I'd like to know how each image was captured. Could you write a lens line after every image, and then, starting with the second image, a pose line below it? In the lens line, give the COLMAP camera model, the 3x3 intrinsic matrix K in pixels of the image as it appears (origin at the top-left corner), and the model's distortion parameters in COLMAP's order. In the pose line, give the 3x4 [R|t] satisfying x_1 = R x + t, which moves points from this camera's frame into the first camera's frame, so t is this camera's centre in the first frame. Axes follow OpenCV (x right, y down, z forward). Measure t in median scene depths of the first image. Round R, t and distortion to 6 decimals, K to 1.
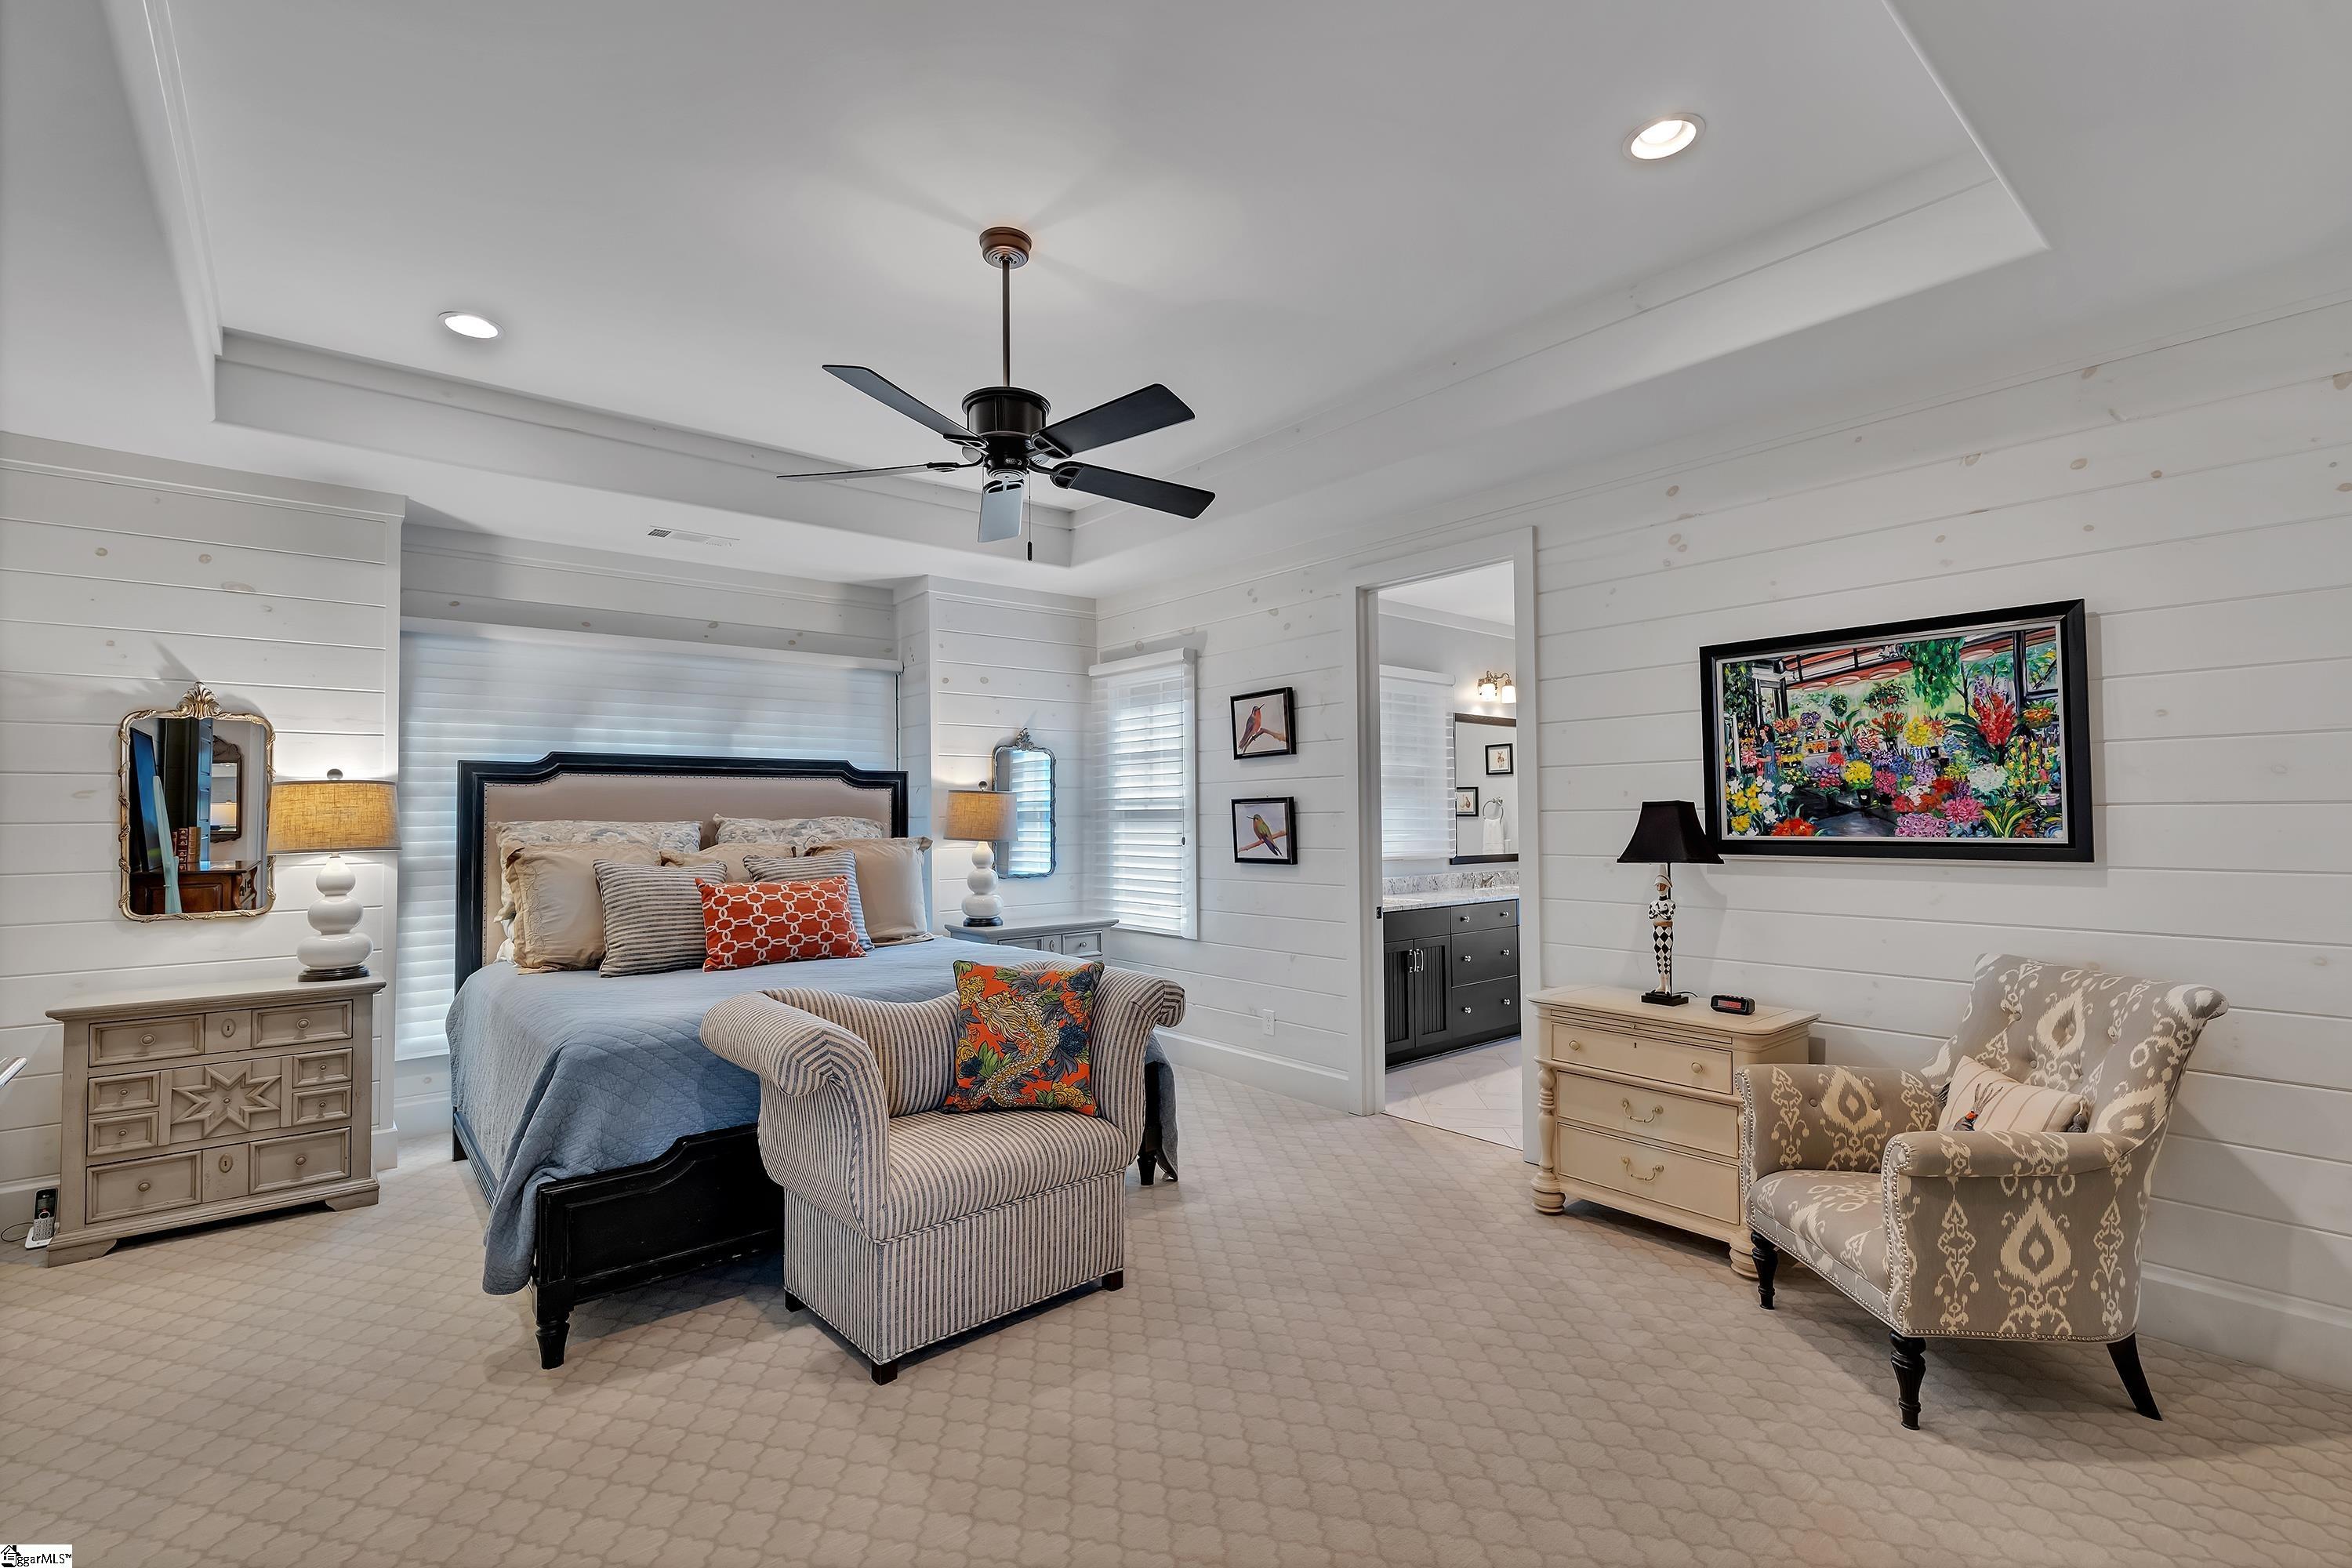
lens RADIAL K [[1029.4, 0, 1176.0], [0, 1029.4, 784.0], [0, 0, 1]] dist [0.001158, 0.000105]
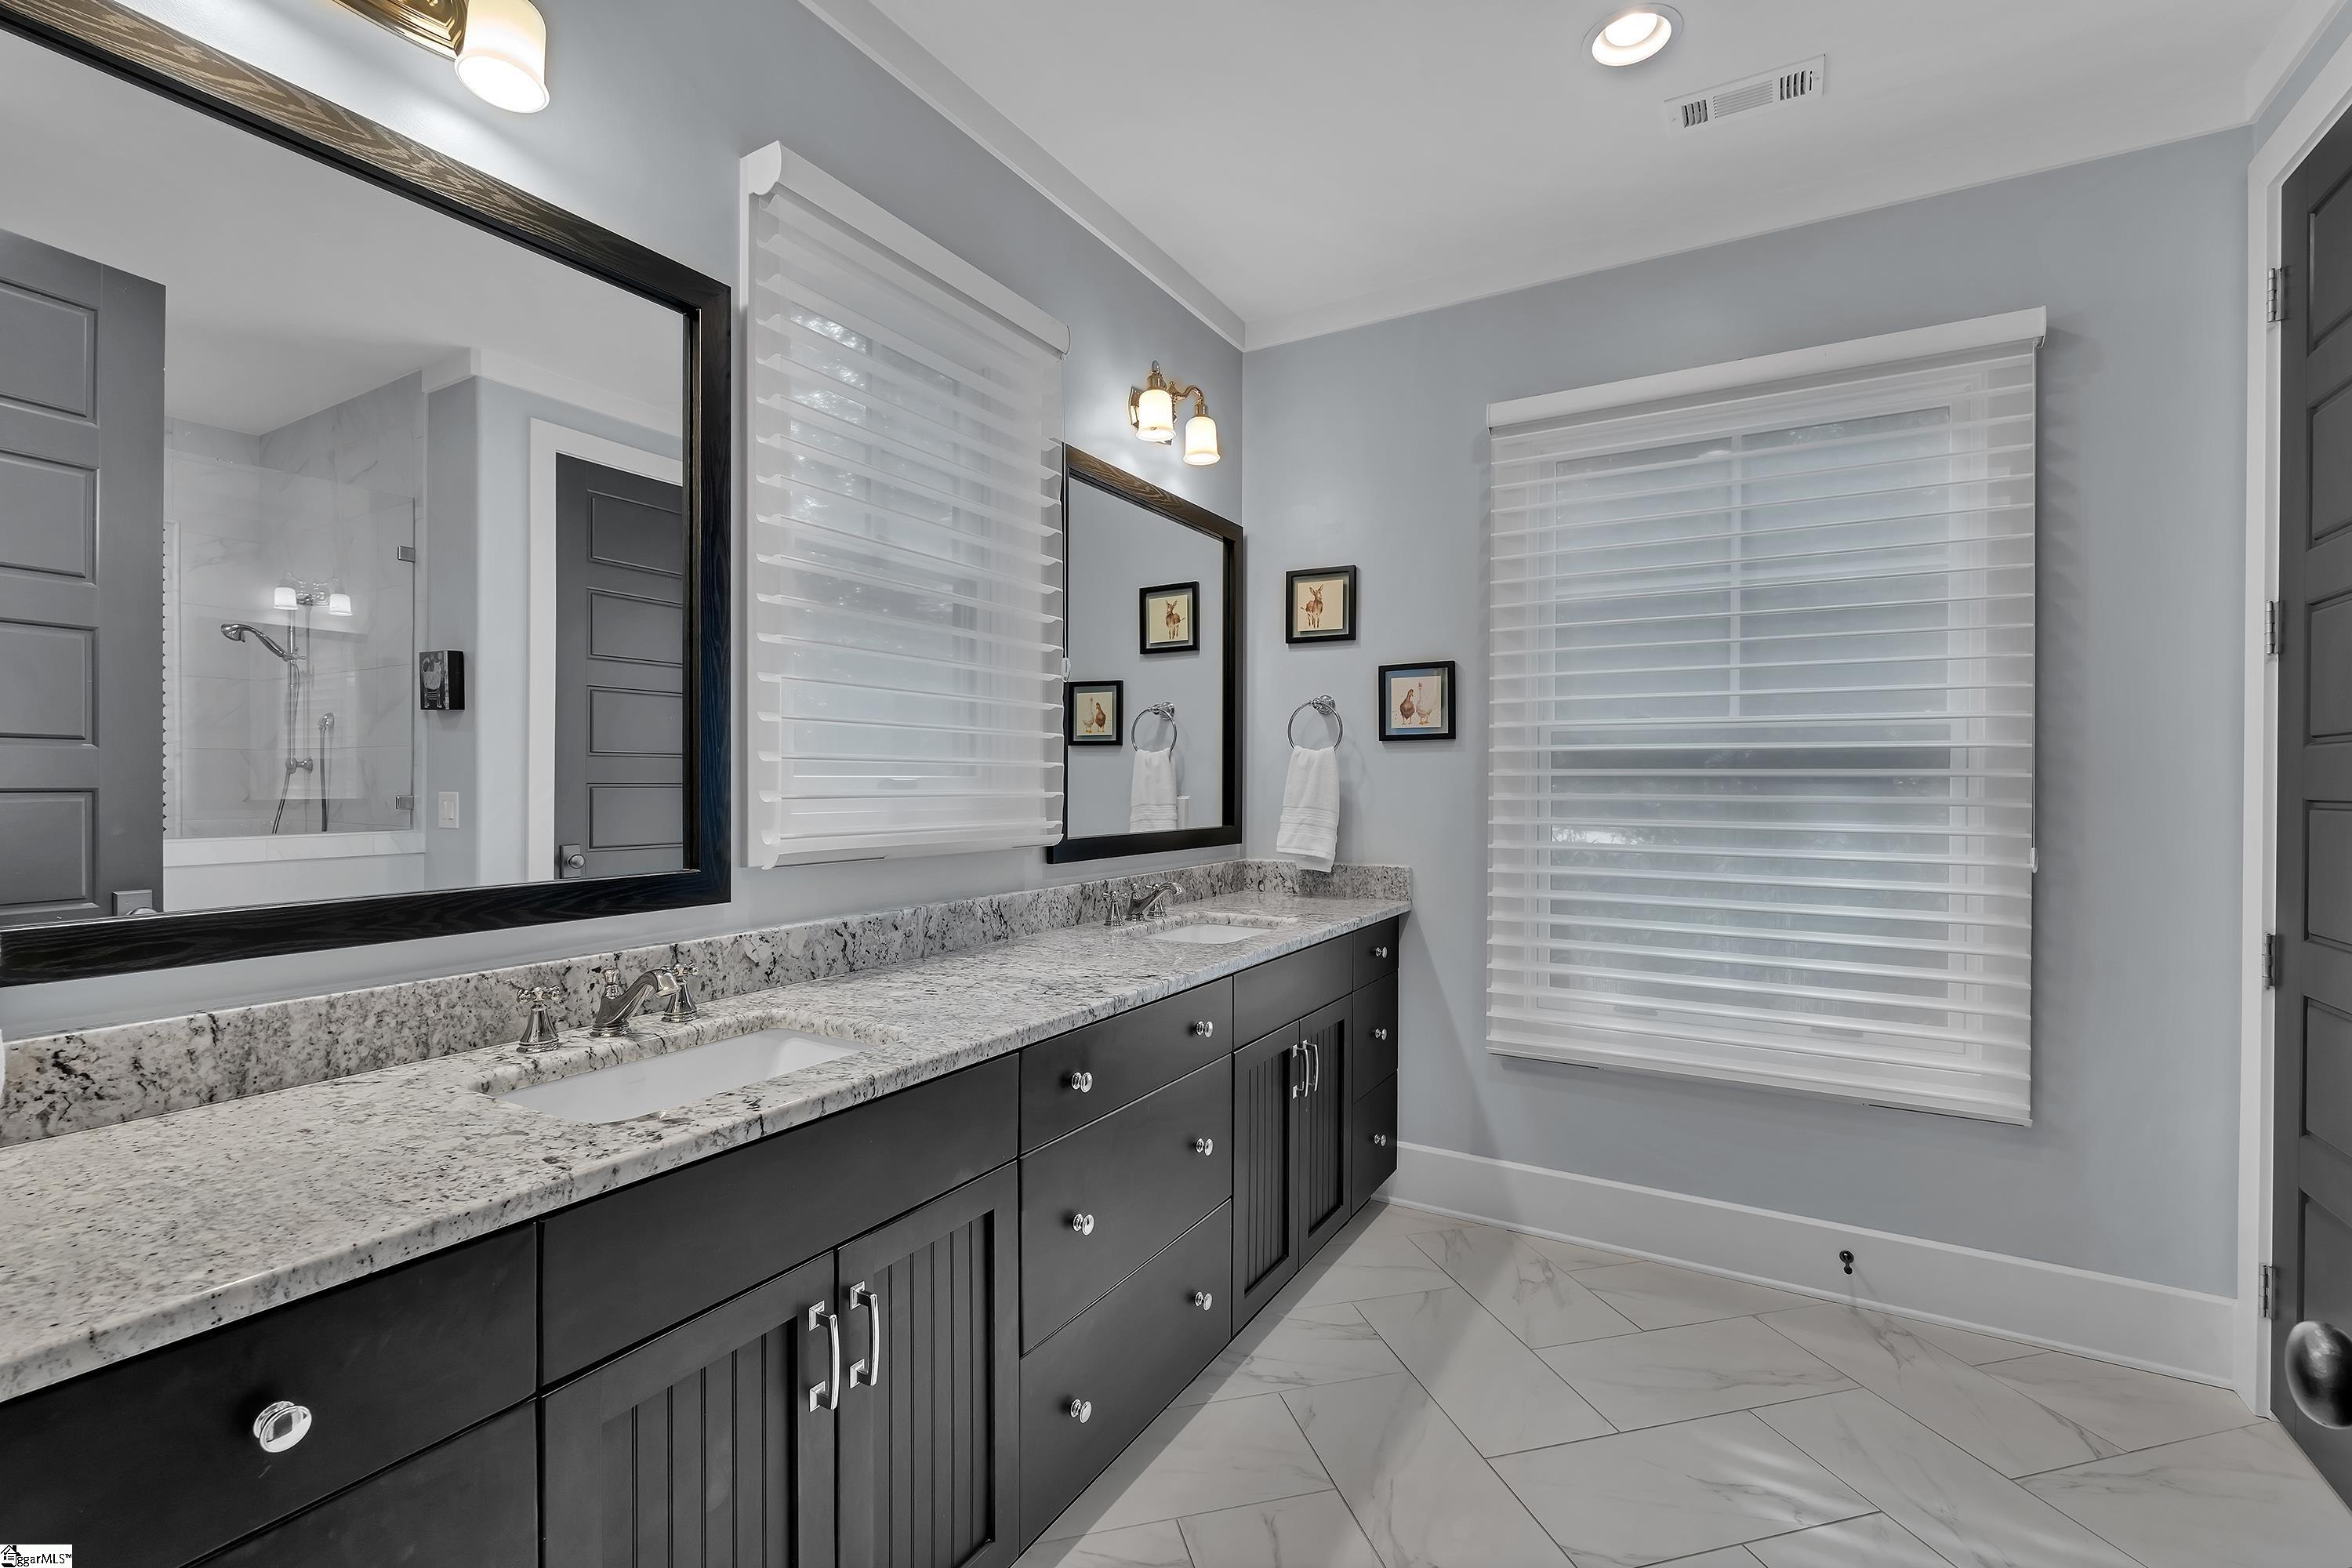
lens RADIAL K [[1029.4, 0, 1176.0], [0, 1029.4, 784.0], [0, 0, 1]] dist [0.001158, 0.000105]
pose [[0.940420, 0.010884, 0.339840, 0.169866], [-0.022414, 0.999298, 0.030022, 0.035579], [-0.339274, -0.035850, 0.940004, 0.591642]]
